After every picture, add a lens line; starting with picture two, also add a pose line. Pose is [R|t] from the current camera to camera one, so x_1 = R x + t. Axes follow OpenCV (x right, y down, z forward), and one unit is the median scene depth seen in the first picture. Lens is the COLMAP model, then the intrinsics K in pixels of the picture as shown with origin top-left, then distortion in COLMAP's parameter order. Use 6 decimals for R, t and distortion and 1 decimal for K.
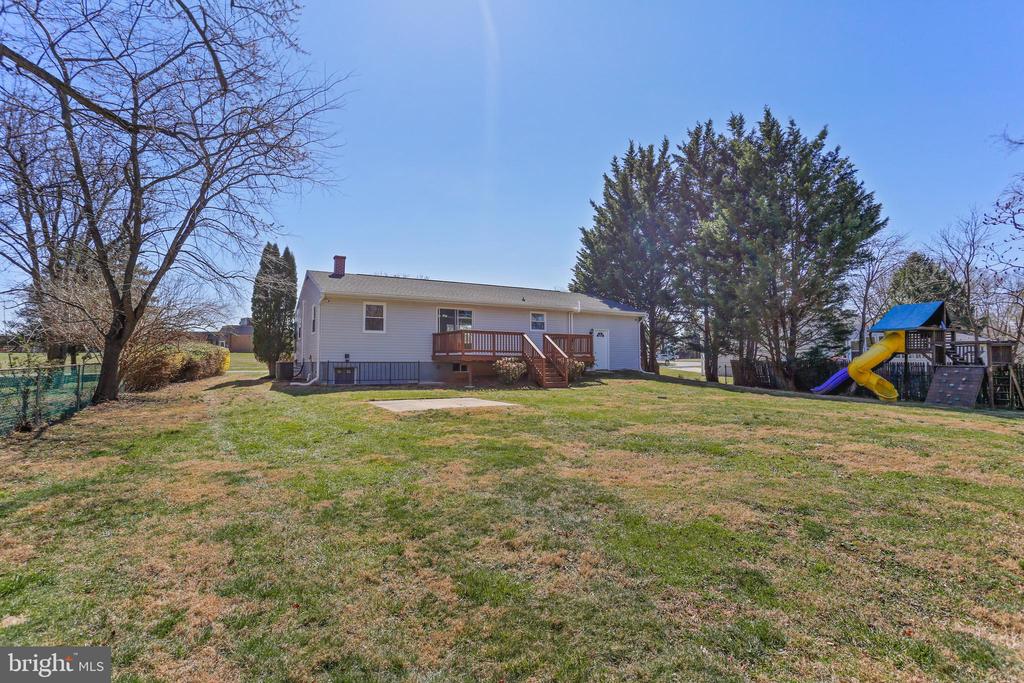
lens RADIAL K [[500.4, 0, 507.1], [0, 500.4, 337.7], [0, 0, 1]] dist [-0.038541, 0.015143]
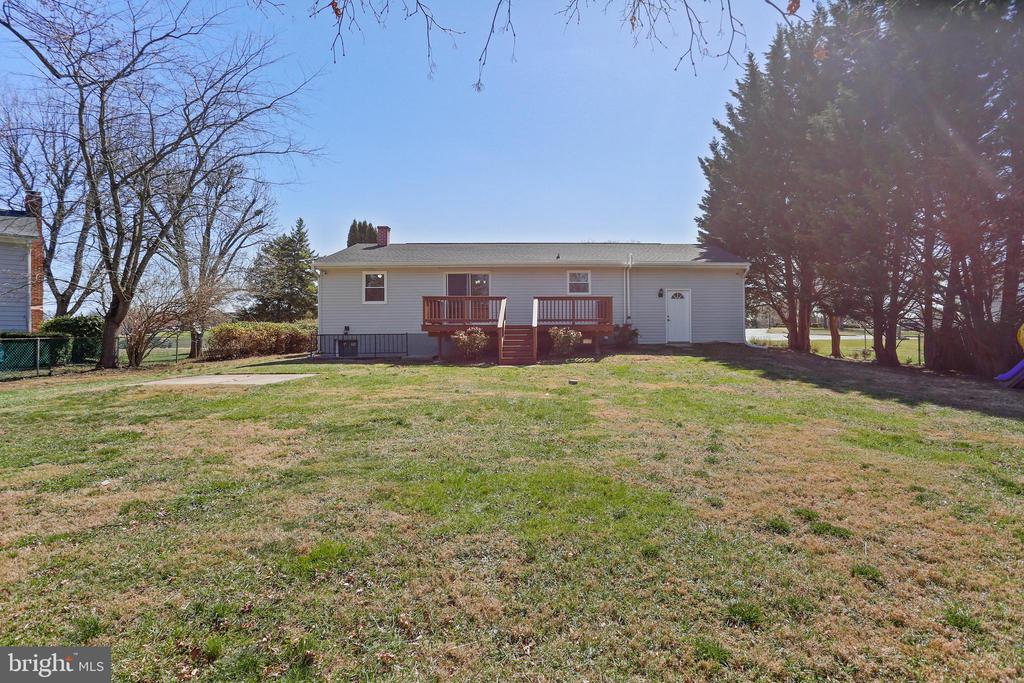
lens RADIAL K [[500.4, 0, 515.2], [0, 500.4, 339.0], [0, 0, 1]] dist [-0.038541, 0.015143]
pose [[0.885090, 0.001161, -0.465418, 0.412987], [0.030121, 0.997758, 0.059770, 0.008674], [0.464443, -0.066921, 0.883071, 0.270883]]
